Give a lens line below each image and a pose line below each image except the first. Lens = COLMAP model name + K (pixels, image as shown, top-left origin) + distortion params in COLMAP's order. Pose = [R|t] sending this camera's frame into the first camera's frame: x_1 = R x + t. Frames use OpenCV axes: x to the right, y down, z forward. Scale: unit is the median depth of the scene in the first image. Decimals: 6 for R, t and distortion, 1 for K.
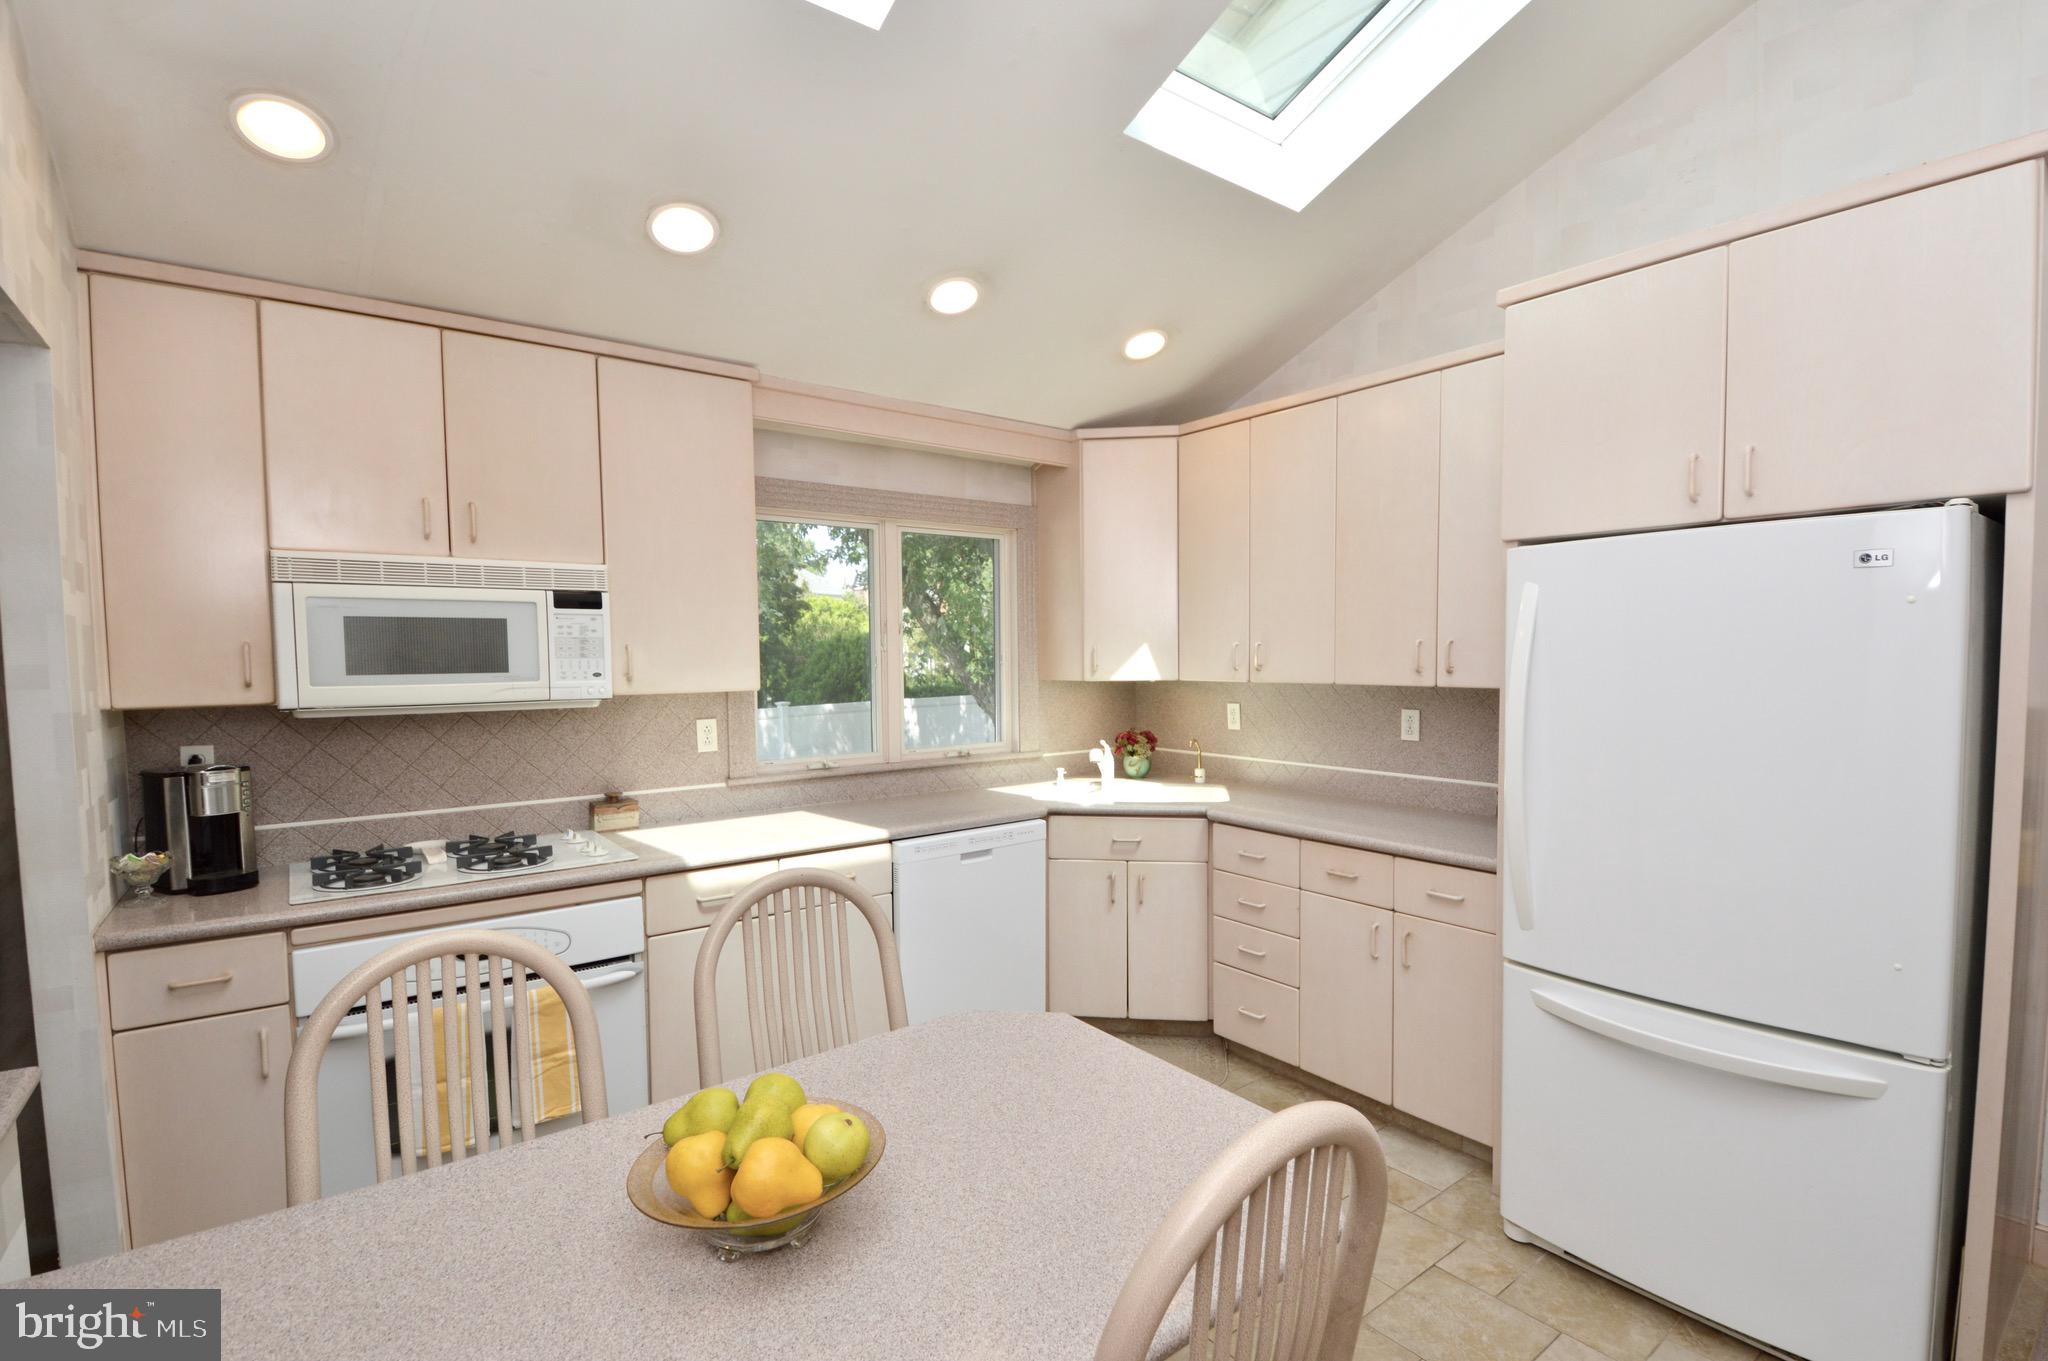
lens RADIAL K [[938.1, 0, 1027.1], [0, 938.1, 707.3], [0, 0, 1]] dist [0.019697, -0.000011]
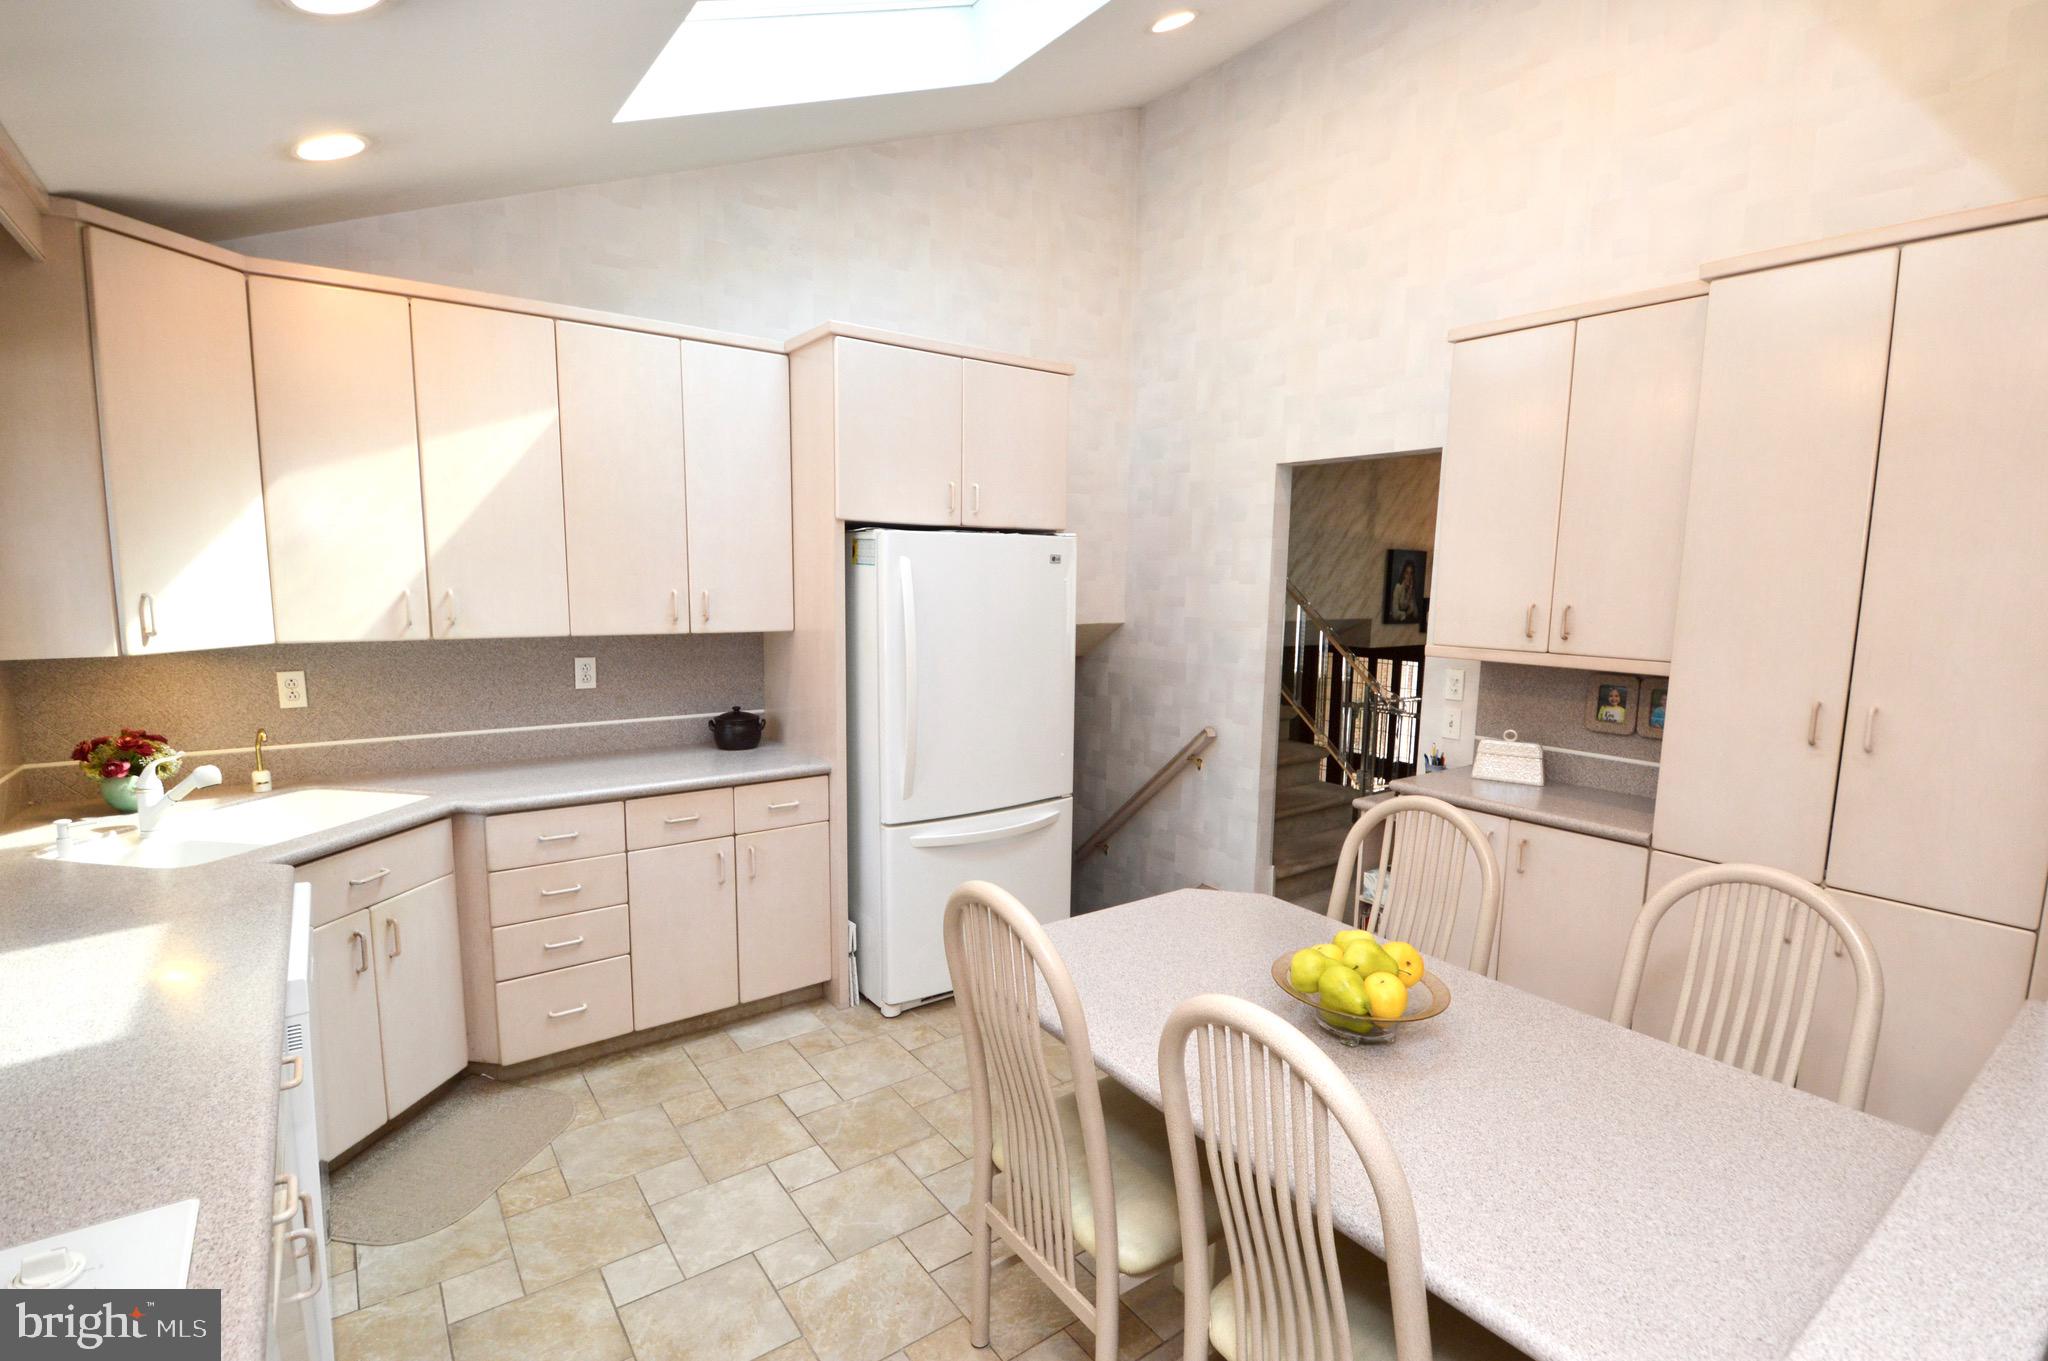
lens RADIAL K [[957.2, 0, 1024.0], [0, 957.2, 680.5], [0, 0, 1]] dist [-0.000971, -0.000160]
pose [[0.028565, -0.103682, 0.994200, -0.591749], [0.046760, 0.993656, 0.102282, -0.055522], [-0.998498, 0.043567, 0.033232, 0.506122]]
